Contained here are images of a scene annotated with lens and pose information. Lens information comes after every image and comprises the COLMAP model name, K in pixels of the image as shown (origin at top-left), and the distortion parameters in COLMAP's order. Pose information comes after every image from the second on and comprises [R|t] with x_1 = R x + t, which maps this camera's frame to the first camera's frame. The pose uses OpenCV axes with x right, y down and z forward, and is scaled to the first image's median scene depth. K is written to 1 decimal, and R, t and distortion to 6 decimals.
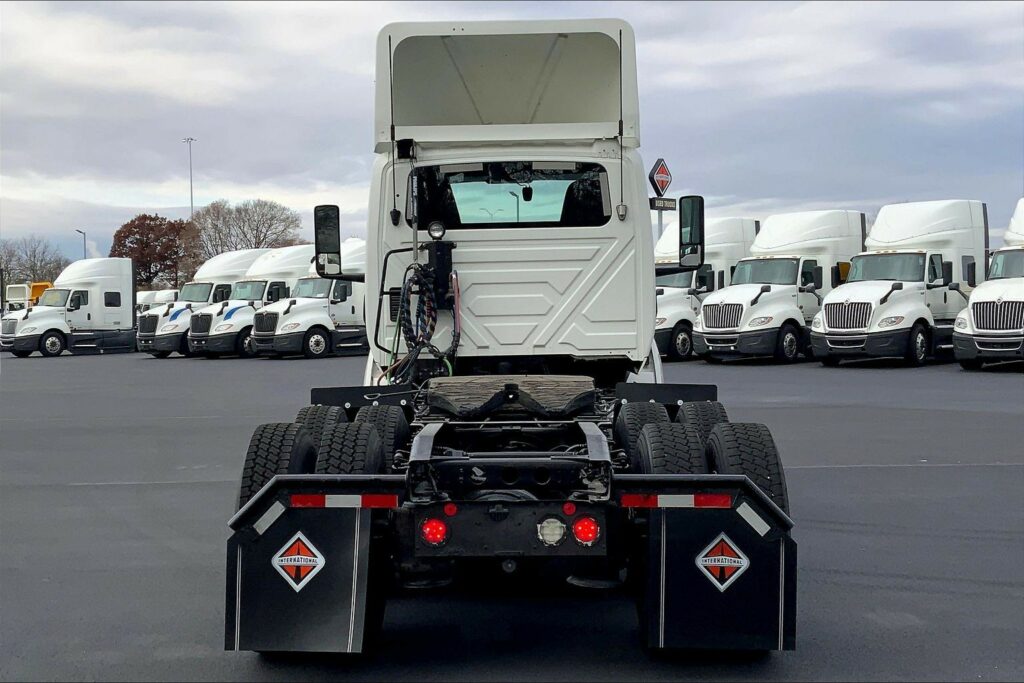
lens RADIAL K [[1311.2, 0, 528.3], [0, 1311.2, 322.0], [0, 0, 1]] dist [0.078788, 0.000000]
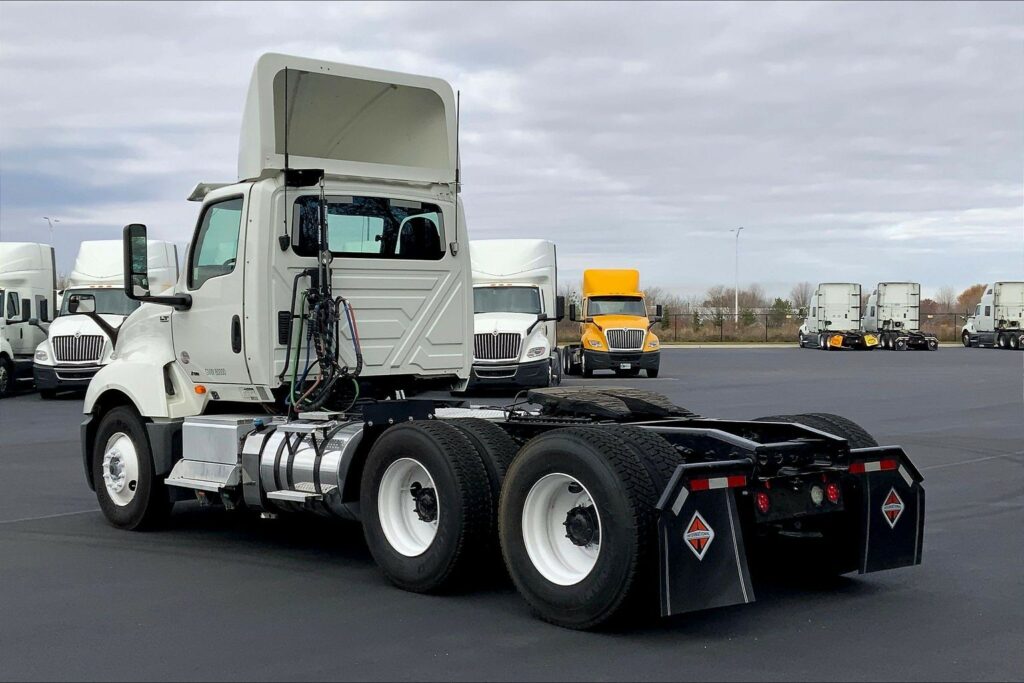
lens RADIAL K [[1268.8, 0, 498.9], [0, 1268.8, 352.9], [0, 0, 1]] dist [0.038281, 0.000000]
pose [[0.758026, -0.003764, 0.652213, -0.619986], [0.006073, 0.999981, -0.001287, 0.008601], [-0.652196, 0.004937, 0.758035, 0.136218]]
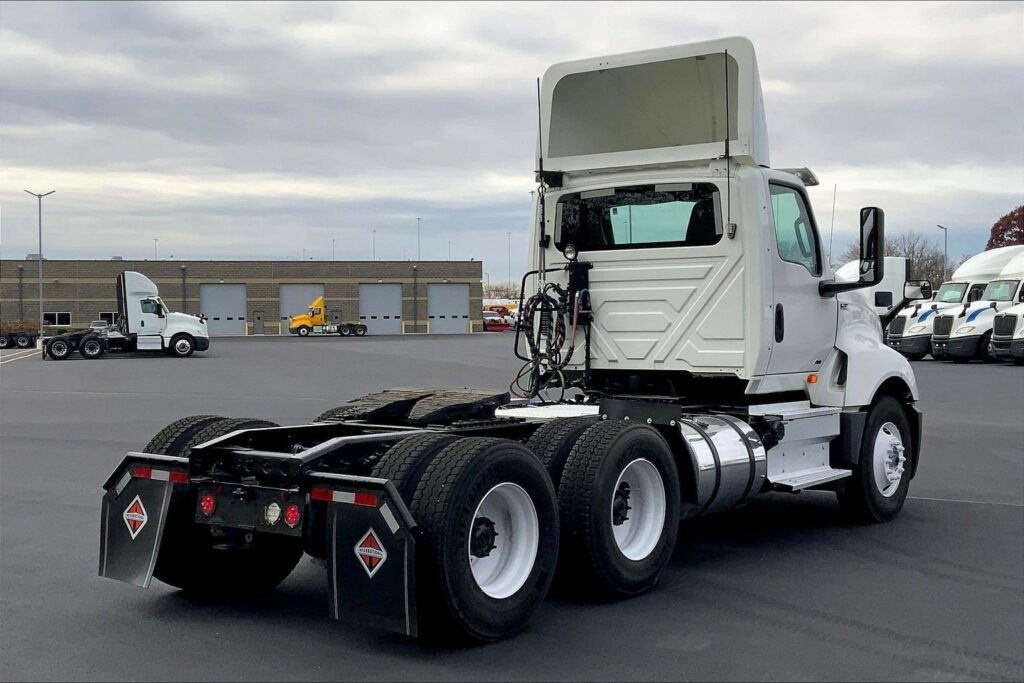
lens RADIAL K [[1371.7, 0, 513.8], [0, 1371.7, 340.5], [0, 0, 1]] dist [0.051049, 0.000000]
pose [[0.804702, 0.020905, -0.593311, 0.561541], [-0.012115, 0.999750, 0.018794, -0.017542], [0.593555, -0.007935, 0.804754, 0.055676]]
